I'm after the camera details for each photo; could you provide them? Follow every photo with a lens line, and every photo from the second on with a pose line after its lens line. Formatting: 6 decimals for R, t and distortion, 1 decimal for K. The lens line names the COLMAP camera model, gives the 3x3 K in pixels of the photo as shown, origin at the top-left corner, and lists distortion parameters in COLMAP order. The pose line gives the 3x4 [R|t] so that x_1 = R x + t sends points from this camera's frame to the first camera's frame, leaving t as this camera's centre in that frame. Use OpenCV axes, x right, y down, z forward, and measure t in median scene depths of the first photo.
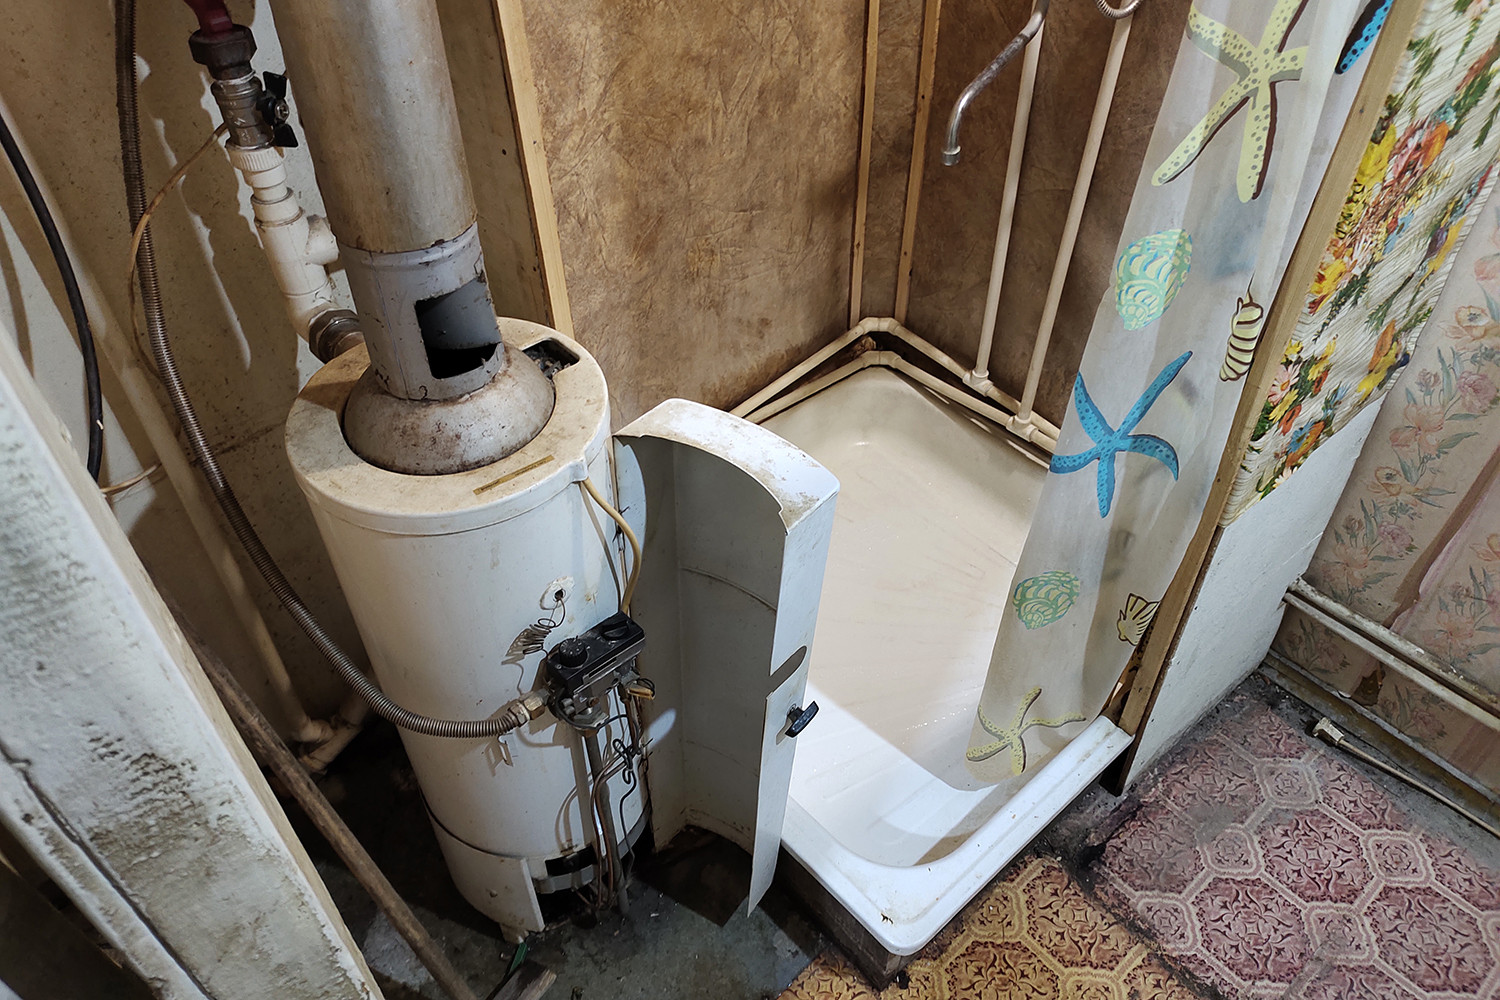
lens RADIAL K [[1126.8, 0, 759.5], [0, 1126.8, 463.9], [0, 0, 1]] dist [0.050386, -0.060578]
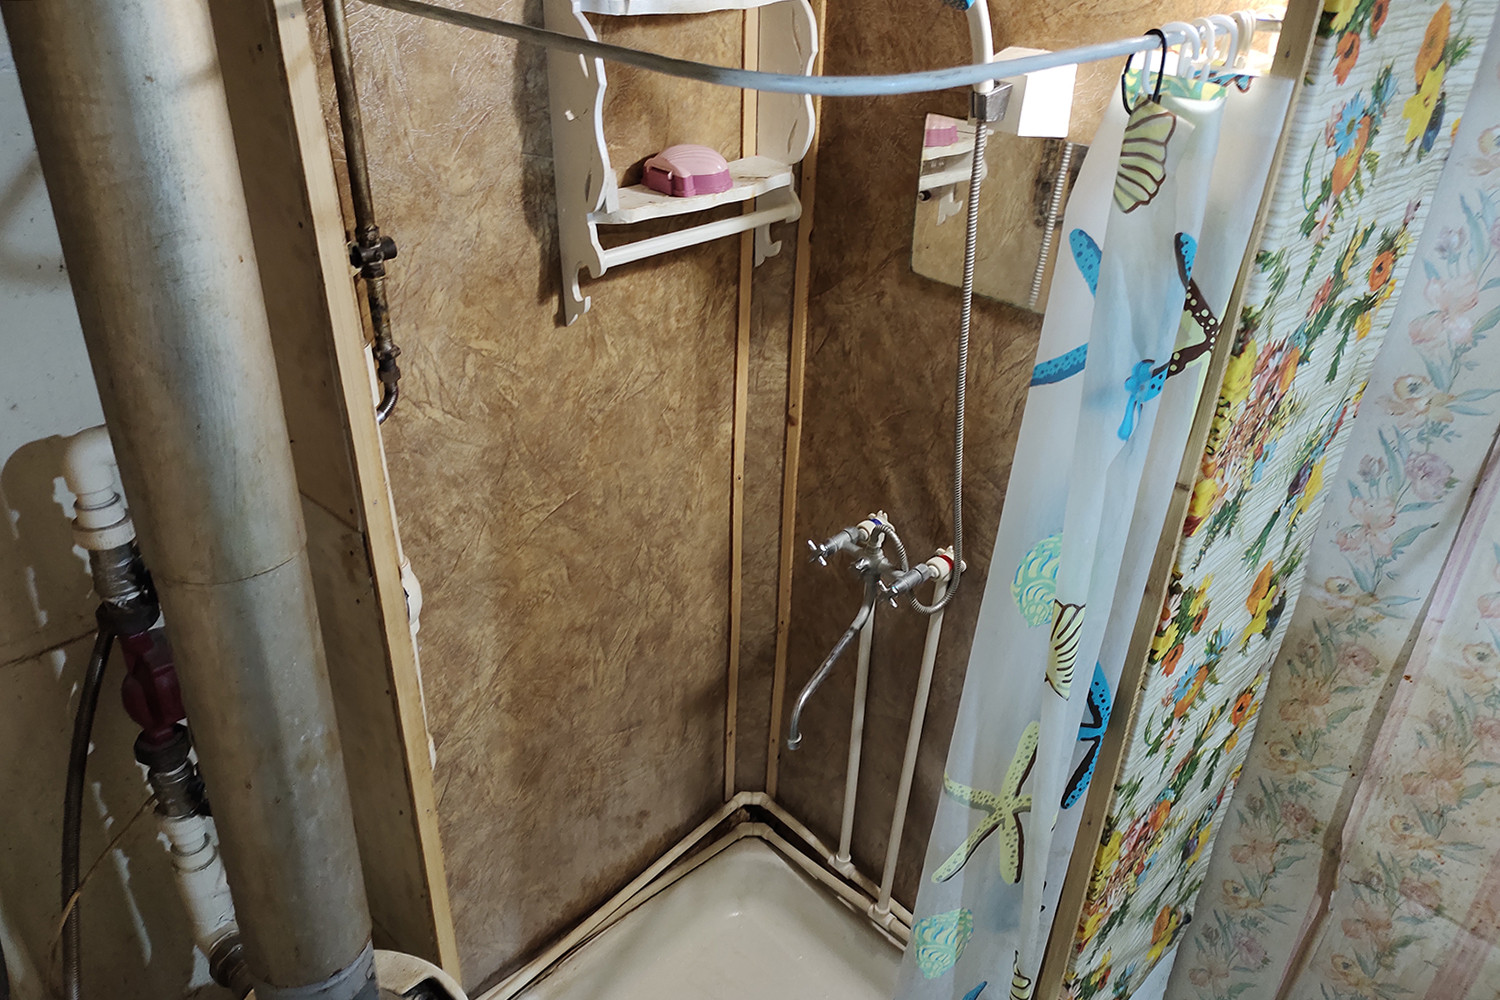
lens RADIAL K [[1126.8, 0, 753.0], [0, 1126.8, 506.8], [0, 0, 1]] dist [0.050386, -0.060578]
pose [[0.996927, 0.007463, 0.077980, 0.026927], [0.010882, 0.972608, -0.232197, -0.188754], [-0.077577, 0.232332, 0.969538, -0.147352]]
